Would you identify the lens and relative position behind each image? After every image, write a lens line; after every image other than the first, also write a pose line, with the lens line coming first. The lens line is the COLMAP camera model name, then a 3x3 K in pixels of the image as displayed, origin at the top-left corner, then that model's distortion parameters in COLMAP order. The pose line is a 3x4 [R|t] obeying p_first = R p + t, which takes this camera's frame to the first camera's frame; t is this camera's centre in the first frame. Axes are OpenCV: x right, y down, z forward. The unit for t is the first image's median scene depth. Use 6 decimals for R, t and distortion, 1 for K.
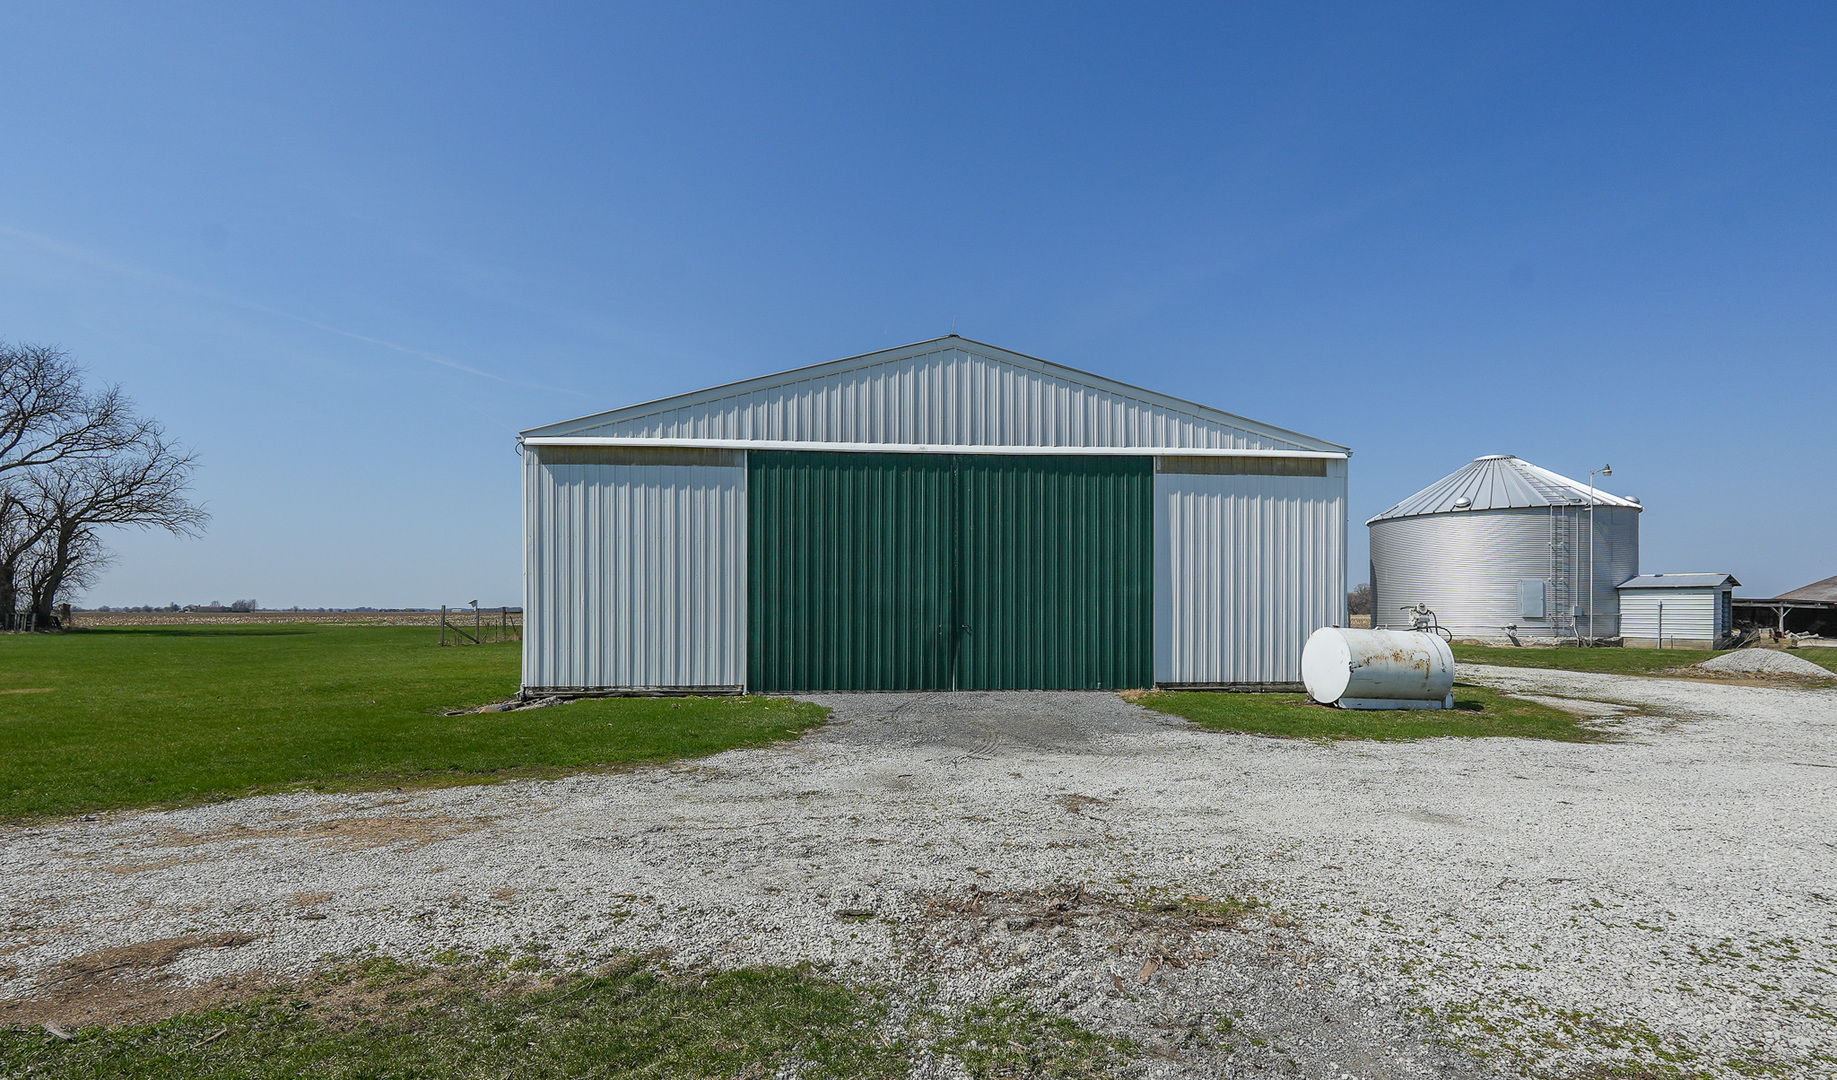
lens RADIAL K [[861.3, 0, 918.0], [0, 861.3, 549.3], [0, 0, 1]] dist [-0.019705, 0.000119]
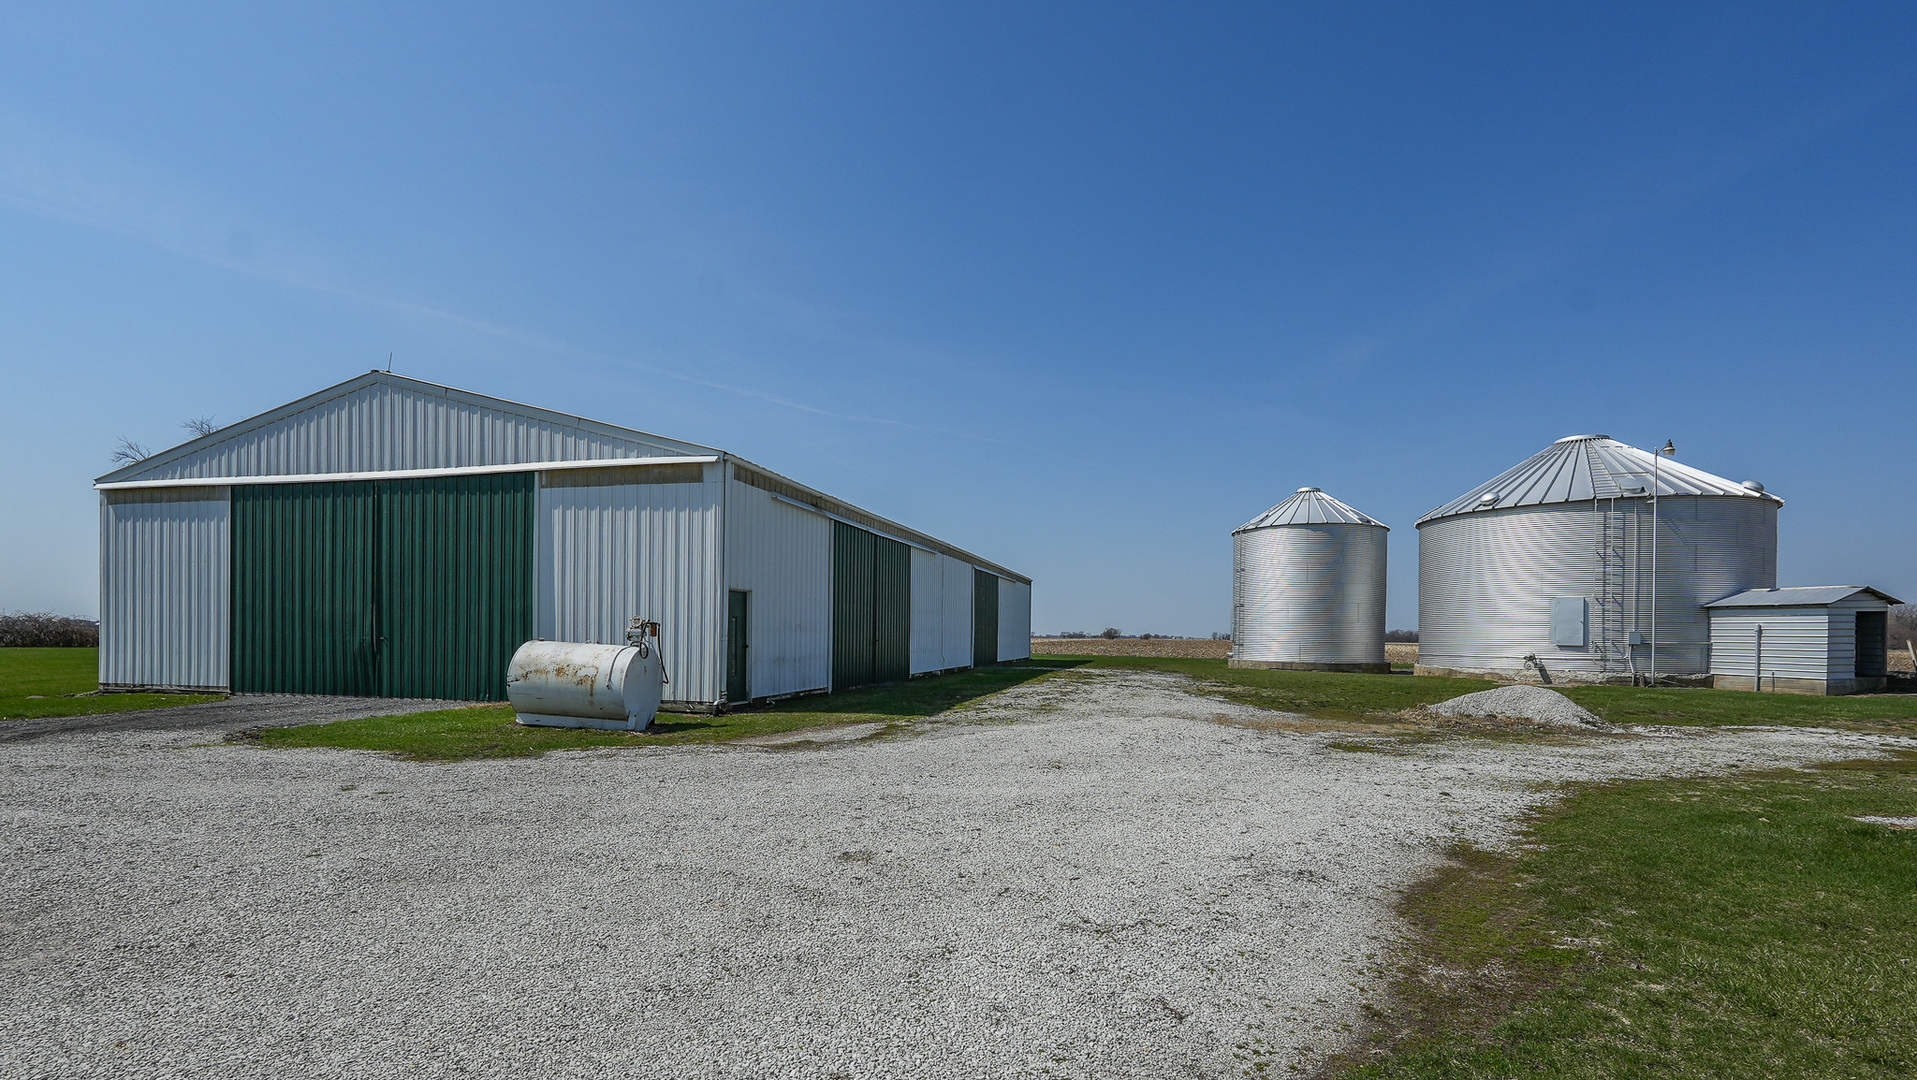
lens RADIAL K [[902.1, 0, 959.8], [0, 902.1, 557.3], [0, 0, 1]] dist [-0.024932, 0.000478]
pose [[0.947697, -0.021498, -0.318446, 1.117552], [0.015164, 0.999635, -0.022356, 0.024151], [0.318810, 0.016358, 0.947677, 0.169773]]
